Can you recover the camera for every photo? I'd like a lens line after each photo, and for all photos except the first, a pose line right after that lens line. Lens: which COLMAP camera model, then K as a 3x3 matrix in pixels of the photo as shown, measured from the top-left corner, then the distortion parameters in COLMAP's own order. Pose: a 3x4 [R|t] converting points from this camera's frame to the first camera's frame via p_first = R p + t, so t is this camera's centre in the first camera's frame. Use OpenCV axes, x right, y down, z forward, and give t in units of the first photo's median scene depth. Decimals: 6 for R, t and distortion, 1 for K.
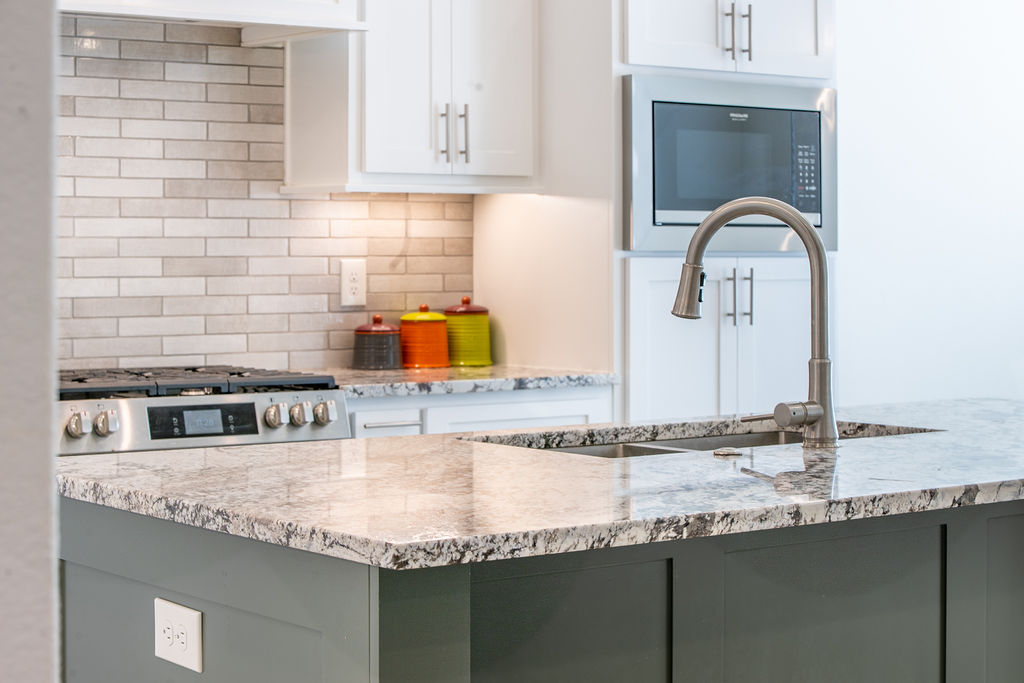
lens RADIAL K [[2133.9, 0, 512.0], [0, 2133.9, 341.5], [0, 0, 1]] dist [-0.365837, 0.265629]
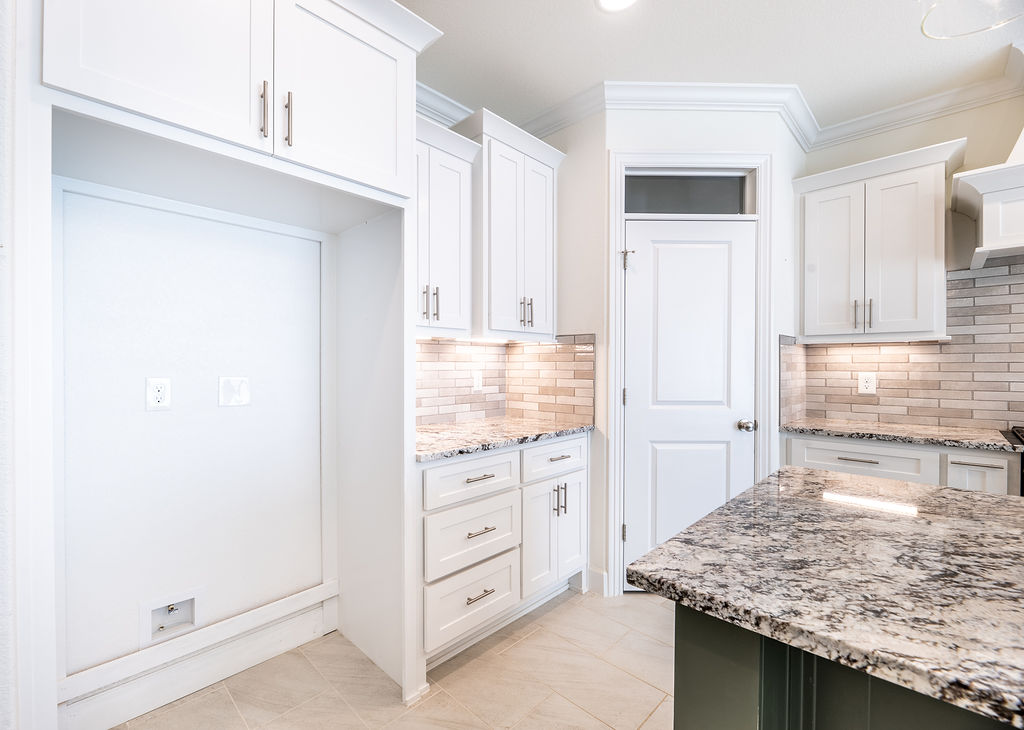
lens RADIAL K [[453.0, 0, 473.8], [0, 453.0, 369.3], [0, 0, 1]] dist [0.001047, -0.004856]
pose [[0.105399, 0.008113, -0.994397, 0.114282], [-0.043244, 0.999058, 0.003567, -0.019029], [0.993489, 0.042626, 0.105651, 0.379702]]
